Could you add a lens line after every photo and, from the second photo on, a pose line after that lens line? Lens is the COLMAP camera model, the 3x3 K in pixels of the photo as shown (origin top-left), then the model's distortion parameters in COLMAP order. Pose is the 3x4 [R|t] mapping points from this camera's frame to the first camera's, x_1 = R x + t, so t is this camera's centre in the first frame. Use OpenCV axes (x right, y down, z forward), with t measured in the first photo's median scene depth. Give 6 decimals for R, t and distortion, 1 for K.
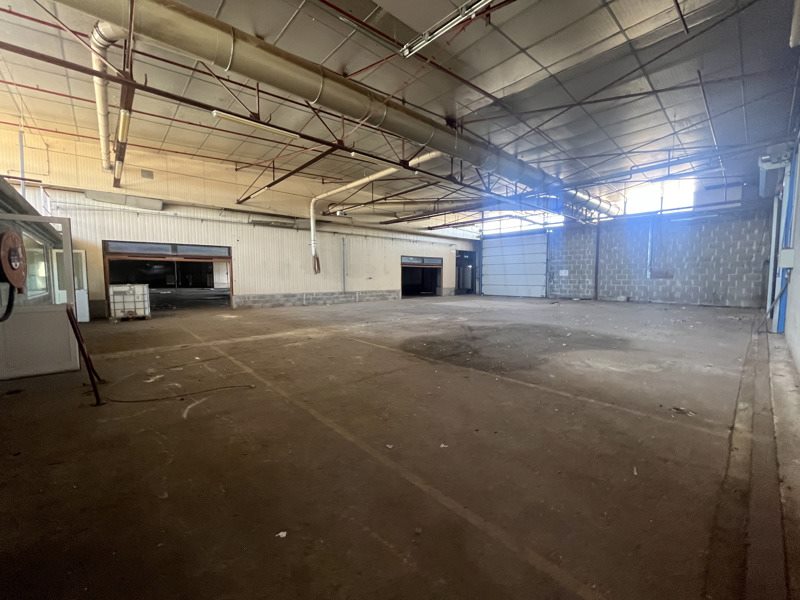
lens RADIAL K [[324.9, 0, 399.9], [0, 324.9, 299.2], [0, 0, 1]] dist [-0.000023, 0.000009]
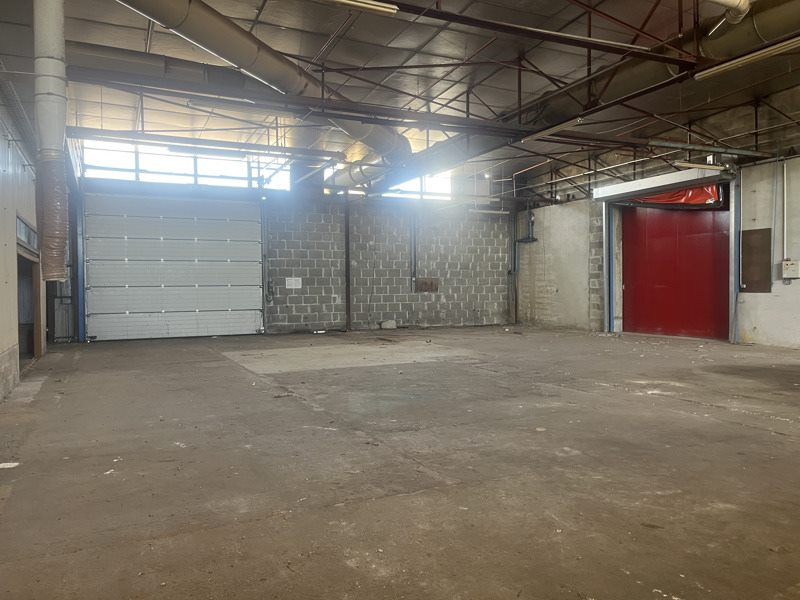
lens RADIAL K [[610.3, 0, 399.6], [0, 610.3, 298.3], [0, 0, 1]] dist [0.001210, 0.000033]
pose [[0.287843, -0.016643, 0.957533, -0.463828], [0.074108, 0.997238, -0.004944, -0.048558], [-0.954806, 0.072384, 0.288281, 0.692270]]
